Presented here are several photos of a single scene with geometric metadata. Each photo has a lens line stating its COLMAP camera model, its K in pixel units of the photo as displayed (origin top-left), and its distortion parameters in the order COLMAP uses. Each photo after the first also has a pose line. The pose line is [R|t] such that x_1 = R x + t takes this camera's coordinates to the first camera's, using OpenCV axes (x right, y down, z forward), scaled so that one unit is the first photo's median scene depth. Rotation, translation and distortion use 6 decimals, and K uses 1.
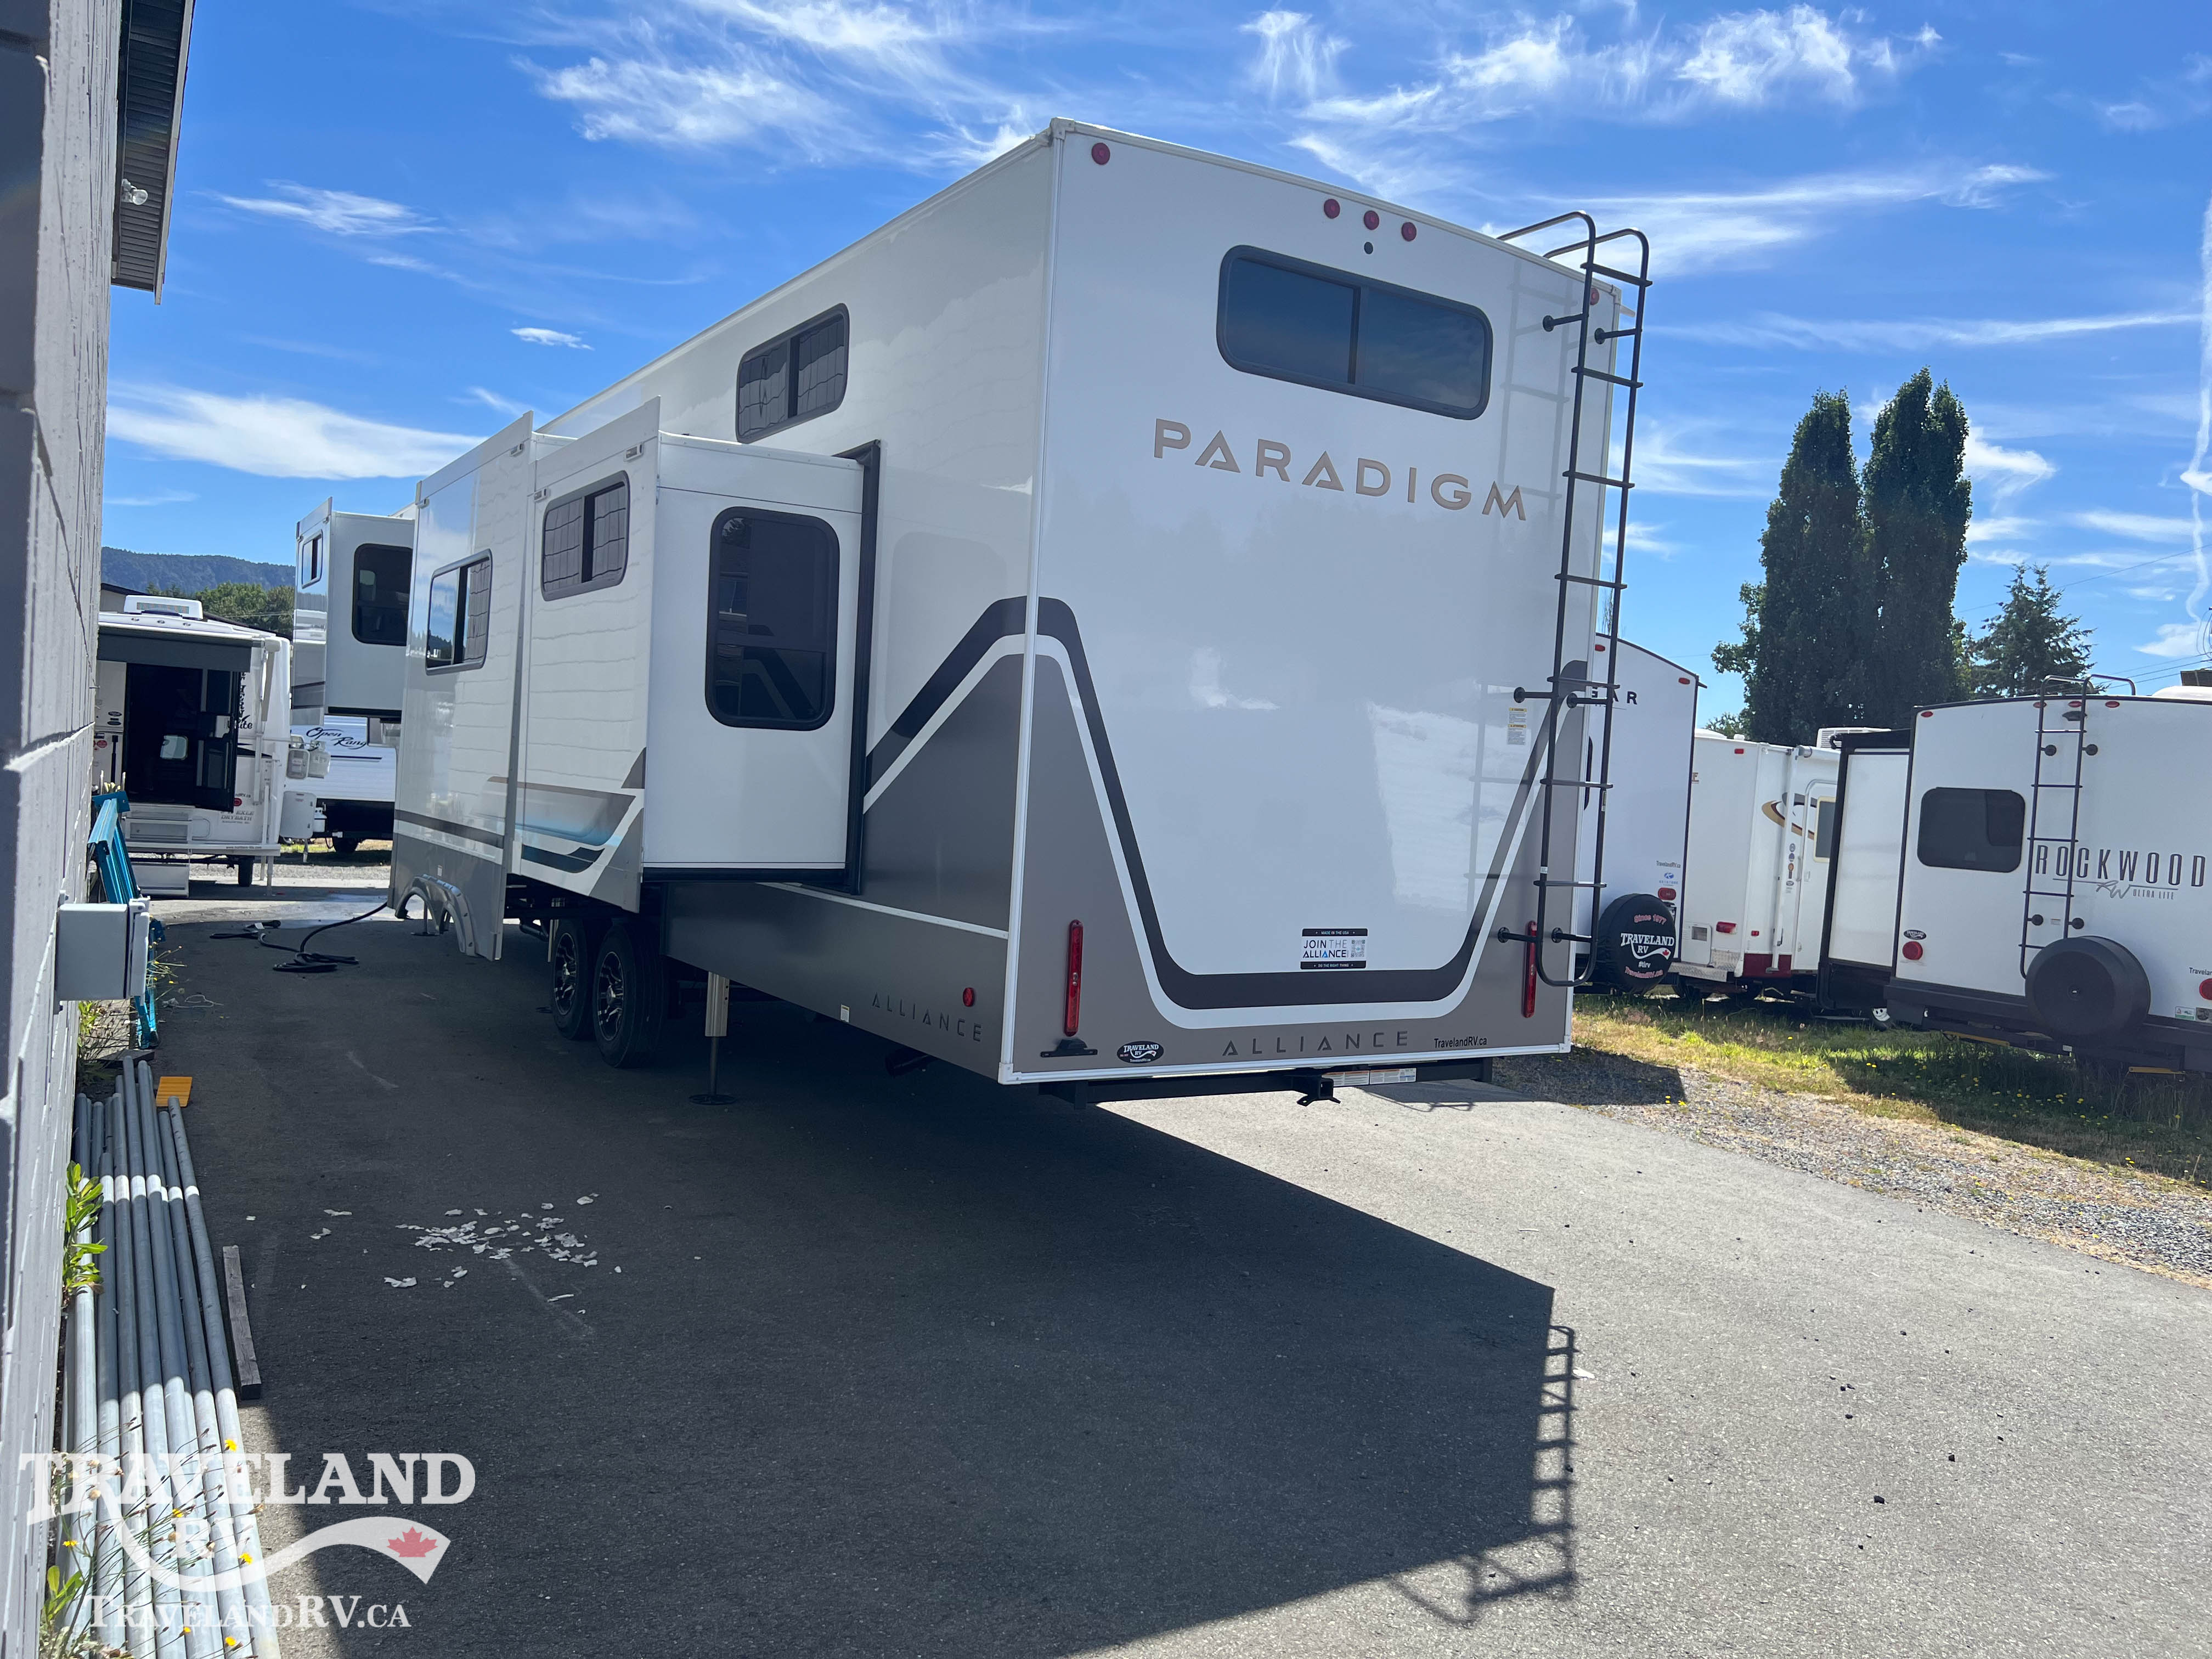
lens RADIAL K [[1640.9, 0, 1104.4], [0, 1640.9, 826.0], [0, 0, 1]] dist [0.058594, -0.075871]
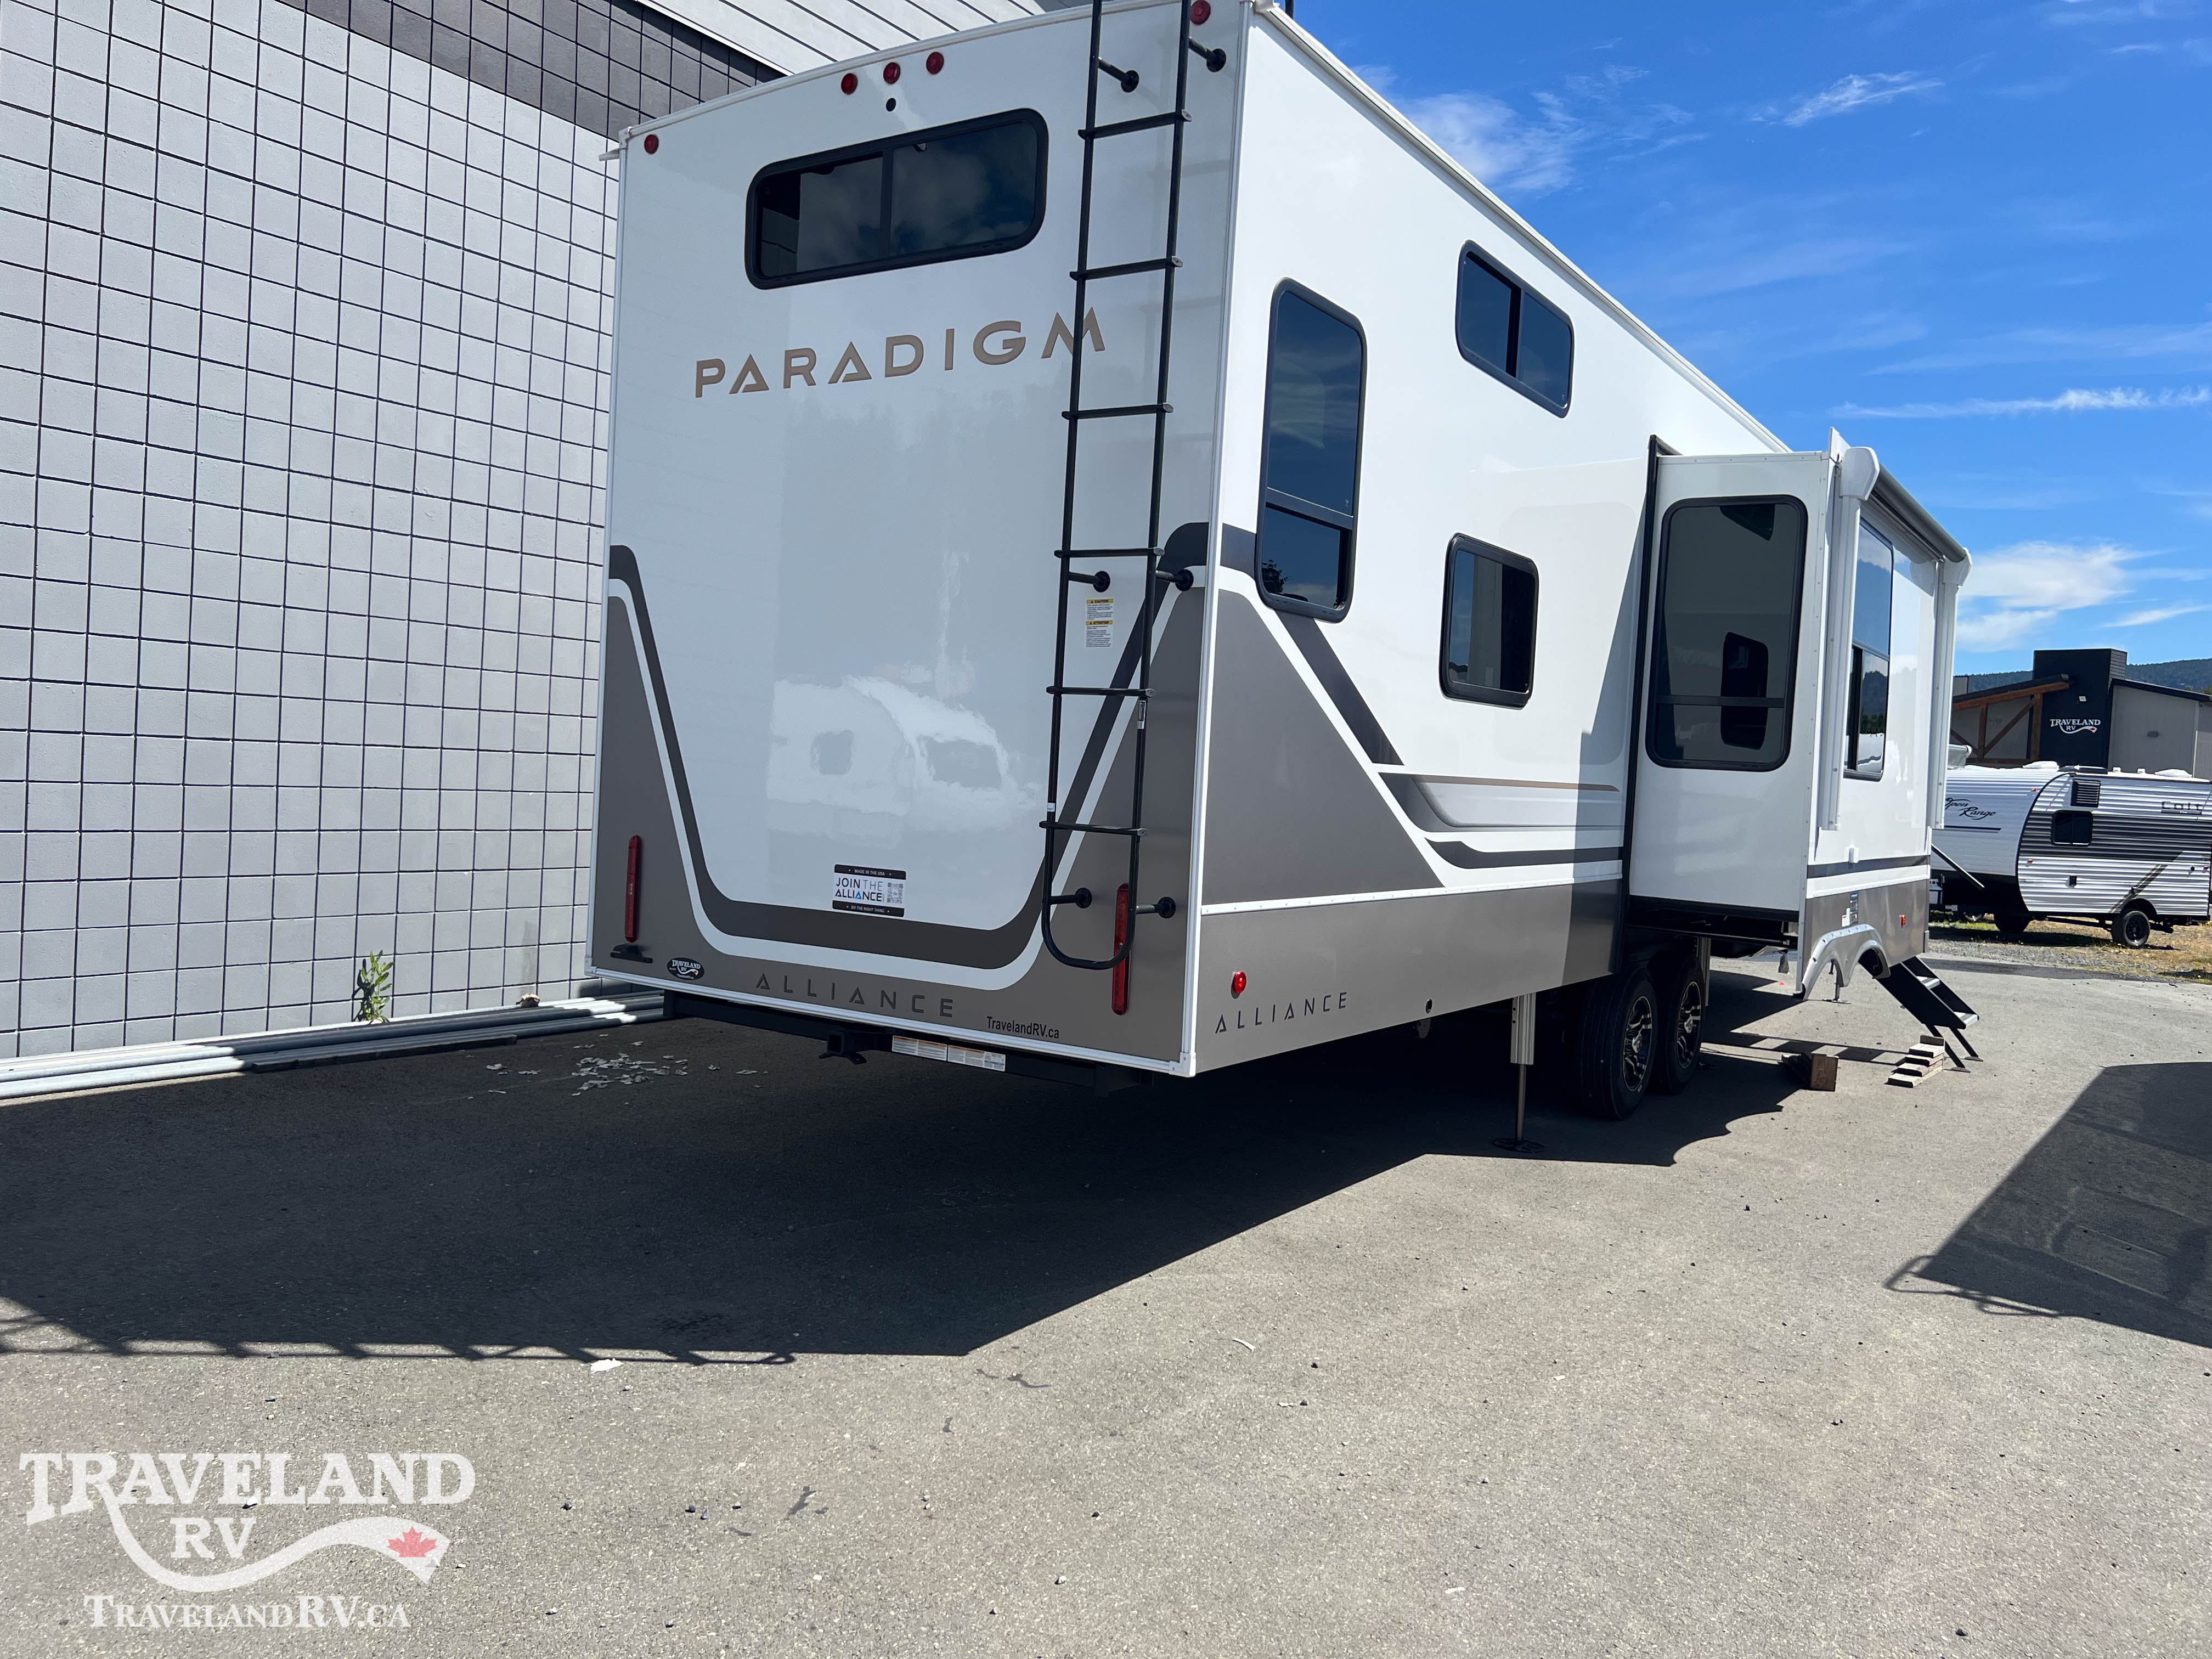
lens RADIAL K [[1640.9, 0, 1107.5], [0, 1640.9, 822.0], [0, 0, 1]] dist [0.058594, -0.075871]
pose [[0.421488, -0.004458, -0.906823, 1.038768], [-0.060191, 0.997645, -0.032881, 0.061693], [0.904834, 0.068442, 0.420227, 0.770200]]
